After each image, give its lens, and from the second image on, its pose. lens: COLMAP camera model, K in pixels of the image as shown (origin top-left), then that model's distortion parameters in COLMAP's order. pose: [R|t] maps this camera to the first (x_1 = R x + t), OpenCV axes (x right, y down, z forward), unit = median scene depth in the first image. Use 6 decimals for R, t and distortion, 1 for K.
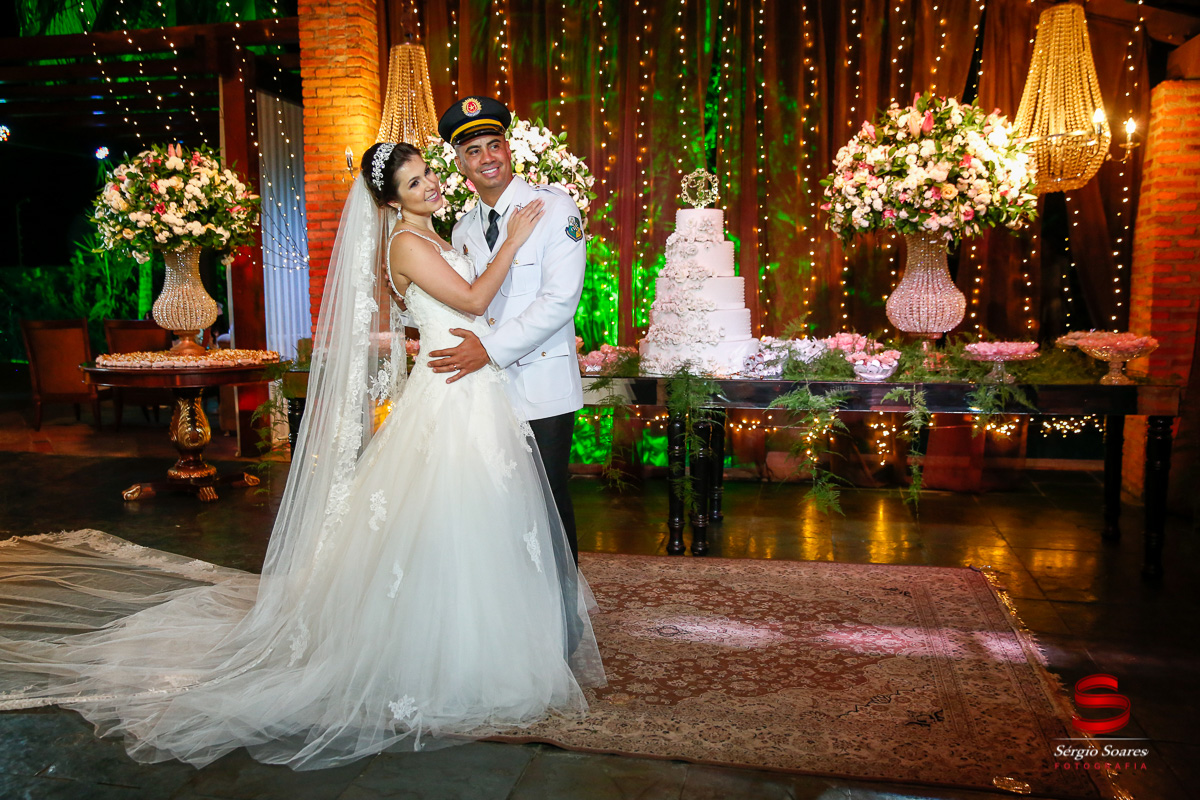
lens RADIAL K [[1050.1, 0, 606.2], [0, 1050.1, 400.3], [0, 0, 1]] dist [-0.015438, 0.016108]
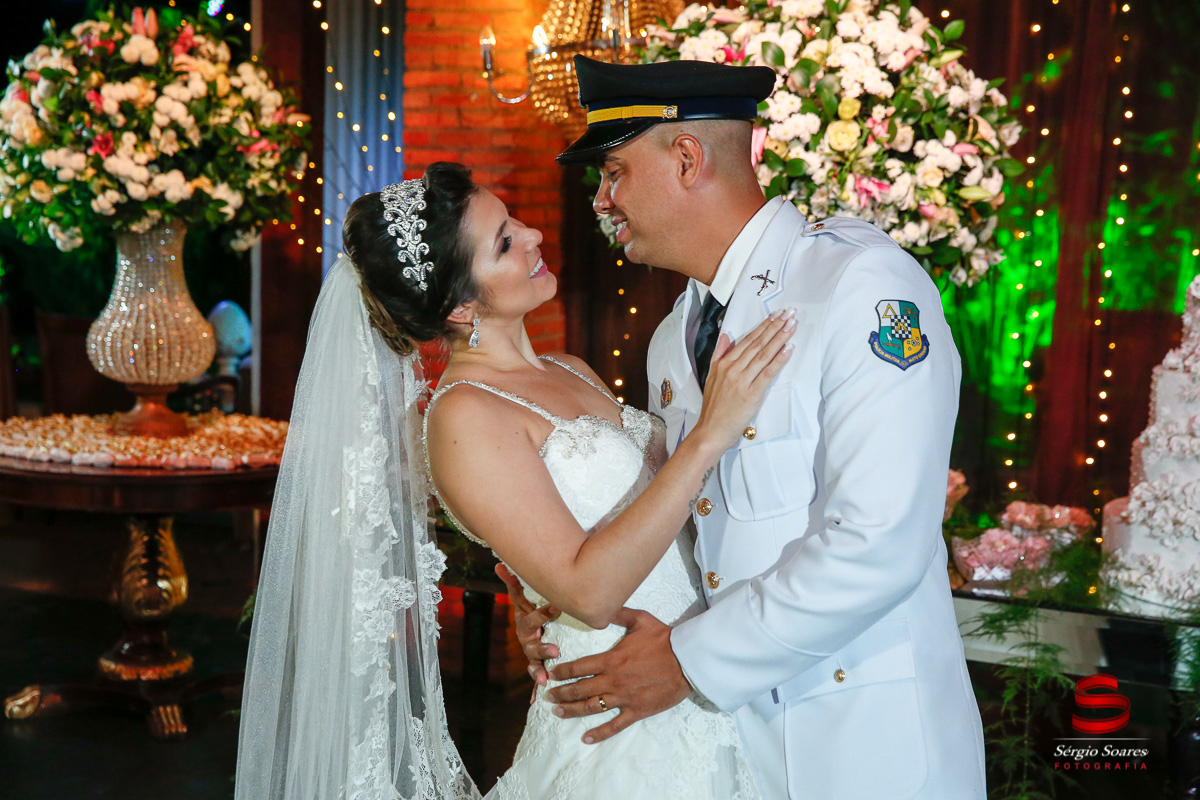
lens RADIAL K [[1865.6, 0, 597.8], [0, 1865.6, 402.0], [0, 0, 1]] dist [0.149057, 0.000000]
pose [[0.978908, 0.062546, -0.194493, -0.020854], [-0.063412, 0.997986, 0.001776, -0.077740], [0.194212, 0.010594, 0.980902, 0.178045]]
